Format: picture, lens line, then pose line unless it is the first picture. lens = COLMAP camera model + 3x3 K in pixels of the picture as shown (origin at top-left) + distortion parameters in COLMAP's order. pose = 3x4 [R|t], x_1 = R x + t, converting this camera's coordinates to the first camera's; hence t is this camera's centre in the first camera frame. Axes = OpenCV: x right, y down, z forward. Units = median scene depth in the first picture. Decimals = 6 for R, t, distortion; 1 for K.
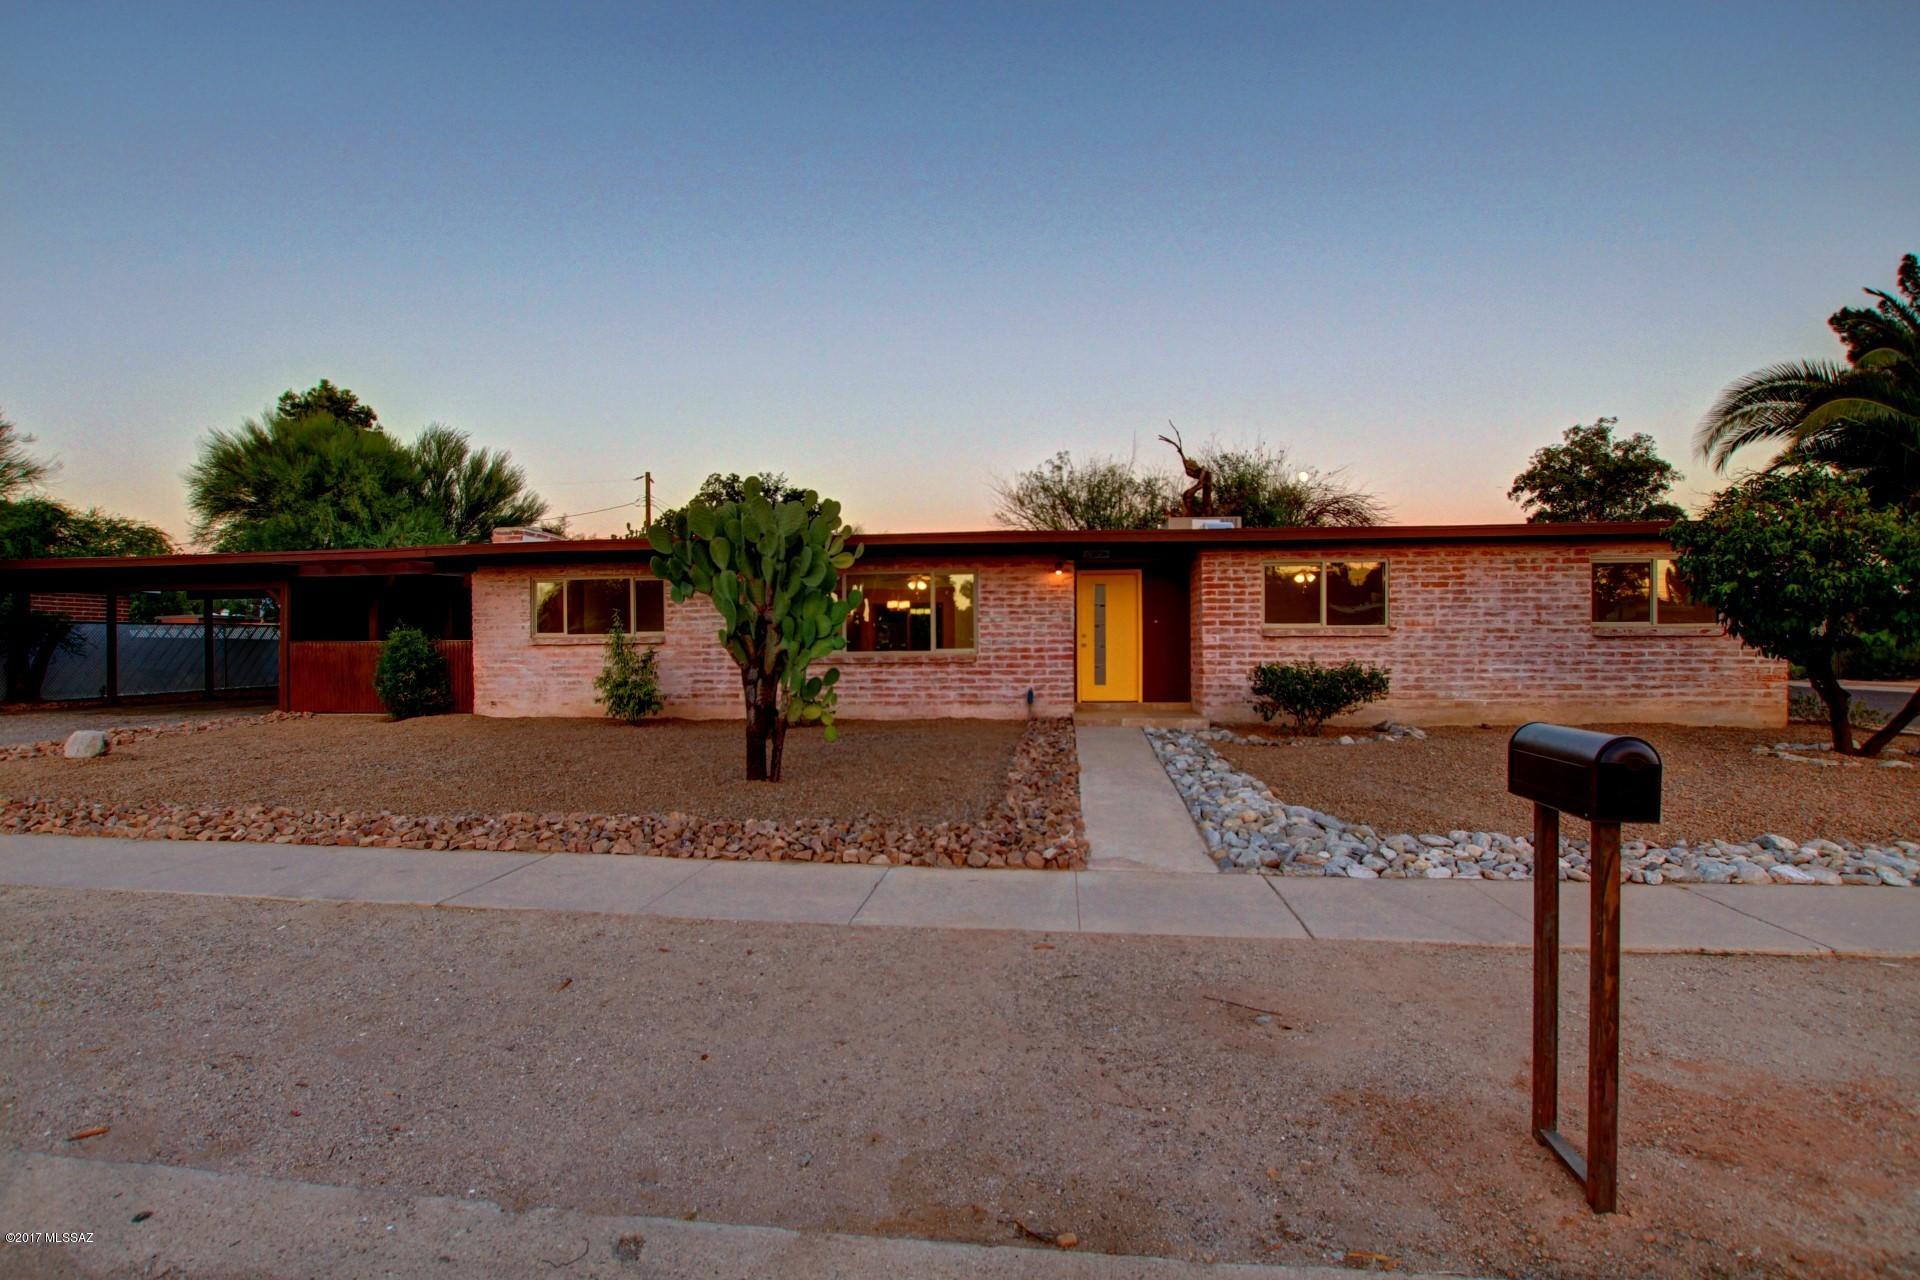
lens RADIAL K [[902.3, 0, 954.9], [0, 902.3, 652.7], [0, 0, 1]] dist [-0.037439, 0.009264]
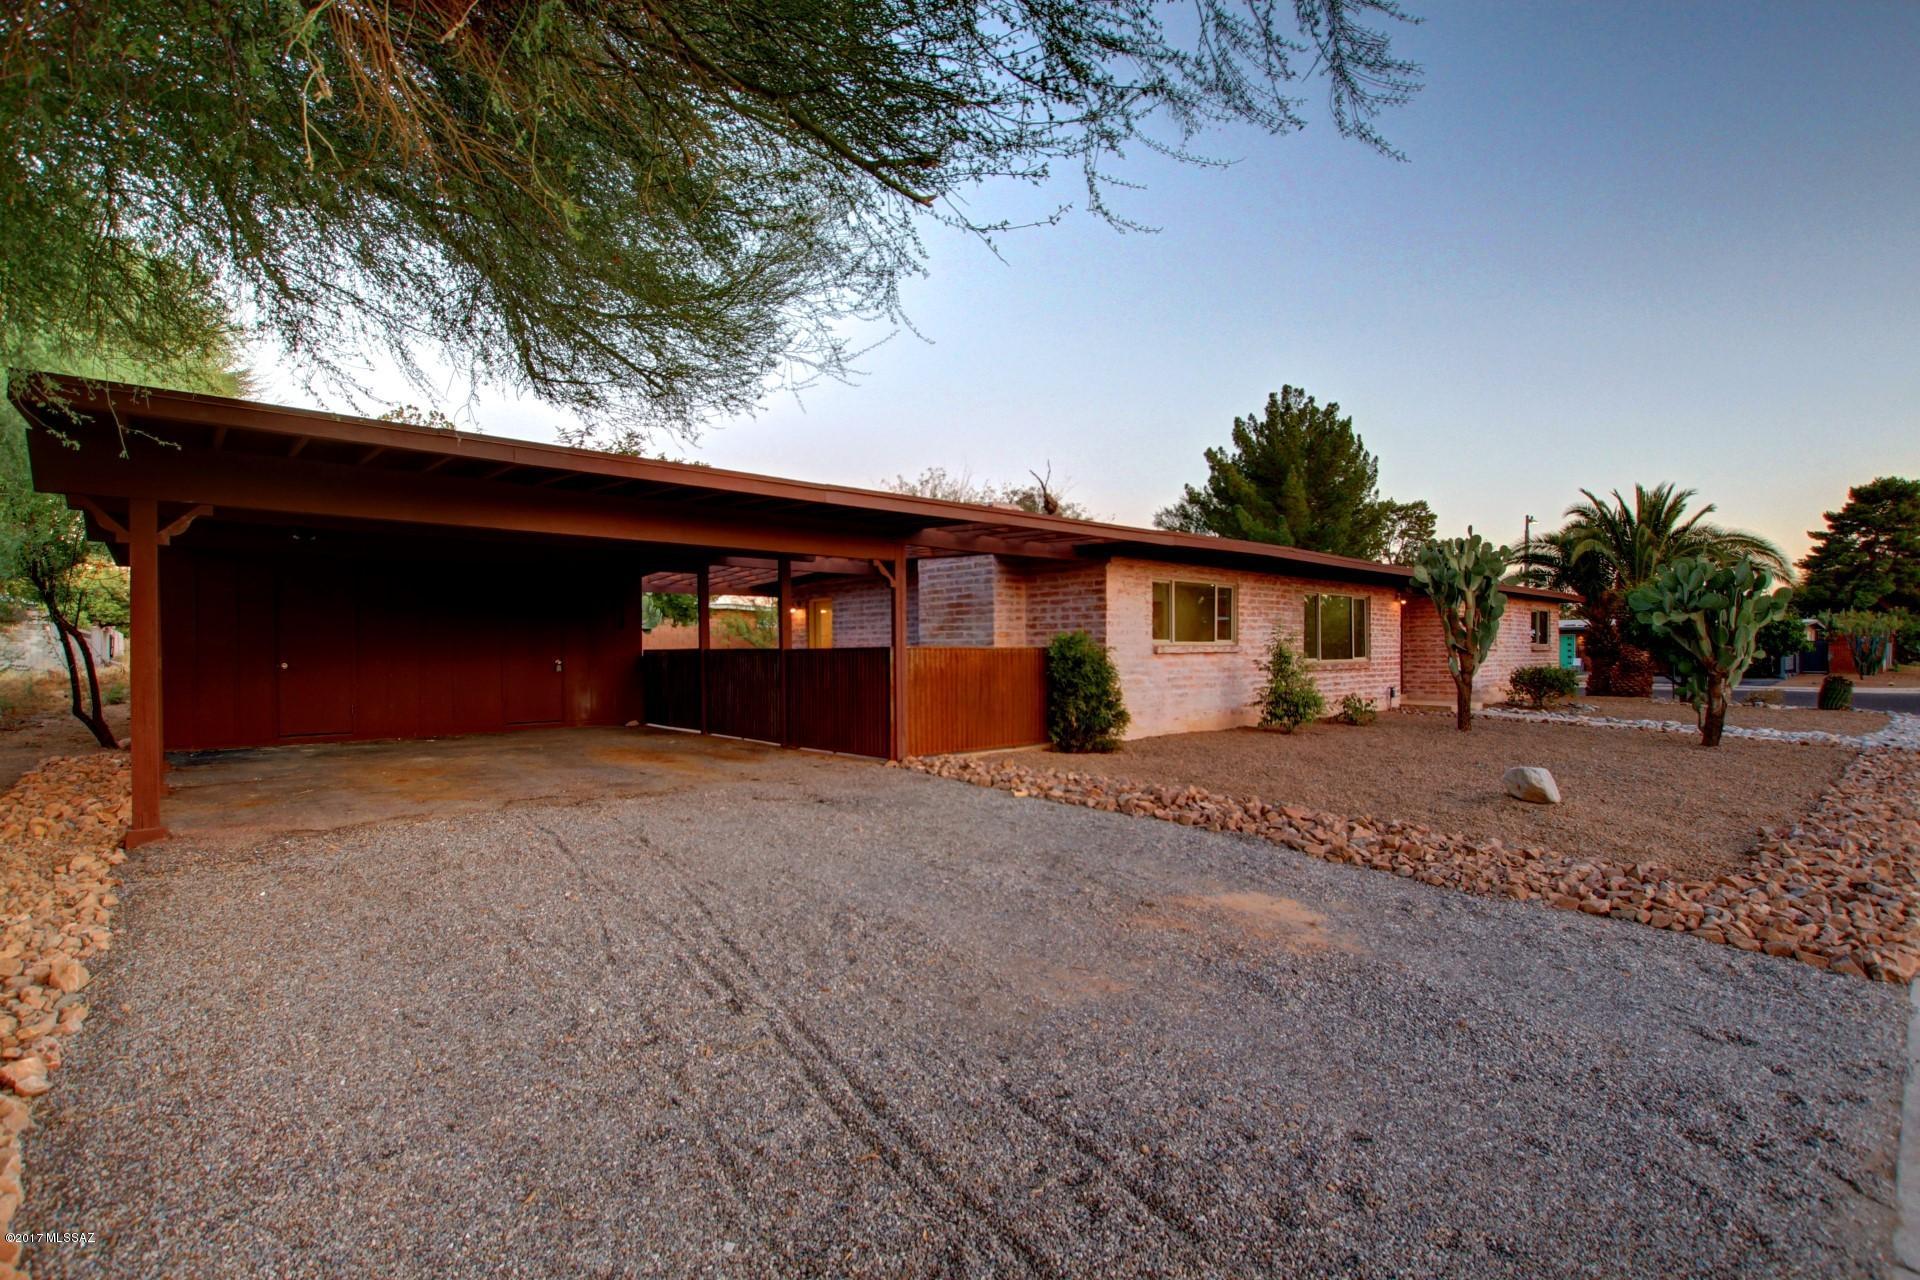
lens RADIAL K [[902.3, 0, 954.9], [0, 902.3, 652.7], [0, 0, 1]] dist [-0.037439, 0.009264]
pose [[0.684796, 0.003487, 0.728726, -1.419499], [0.008163, 0.999889, -0.012456, 0.000017], [-0.728689, 0.014478, 0.684692, 0.614931]]
